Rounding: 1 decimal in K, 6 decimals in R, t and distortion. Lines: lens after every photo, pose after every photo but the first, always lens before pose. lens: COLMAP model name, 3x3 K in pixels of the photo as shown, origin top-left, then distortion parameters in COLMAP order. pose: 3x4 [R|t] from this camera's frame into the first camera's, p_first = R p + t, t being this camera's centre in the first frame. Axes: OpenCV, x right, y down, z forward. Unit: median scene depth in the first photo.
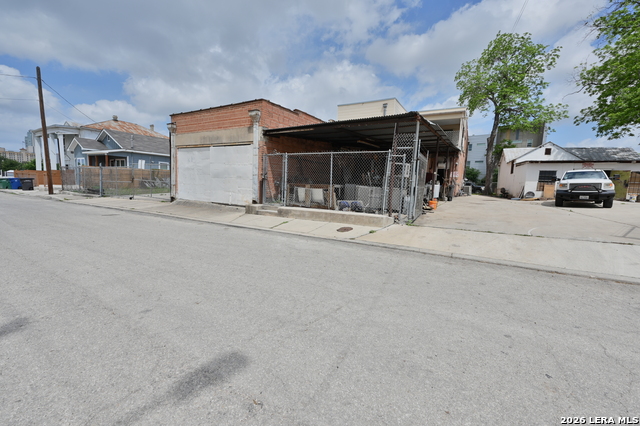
lens RADIAL K [[254.7, 0, 320.6], [0, 254.7, 210.5], [0, 0, 1]] dist [-0.000945, 0.000751]
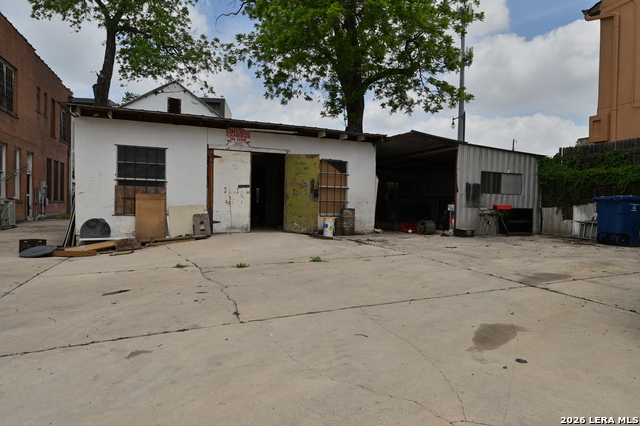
lens RADIAL K [[382.1, 0, 318.9], [0, 382.1, 214.4], [0, 0, 1]] dist [-0.002178, 0.001308]
pose [[0.622374, -0.053378, 0.780897, 0.560149], [0.089126, 0.996016, -0.002952, -0.048648], [-0.777629, 0.071436, 0.624652, 0.474068]]
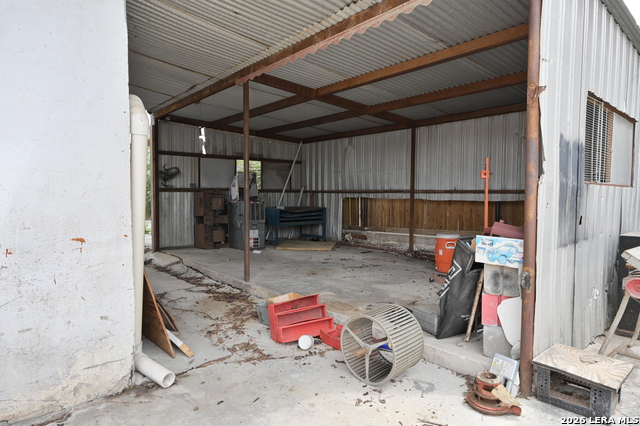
lens RADIAL K [[382.1, 0, 320.6], [0, 382.1, 212.7], [0, 0, 1]] dist [-0.002178, 0.001308]
pose [[0.319787, -0.087318, 0.943457, 0.905457], [0.109415, 0.992486, 0.054769, -0.063874], [-0.941151, 0.085714, 0.326938, 0.643163]]
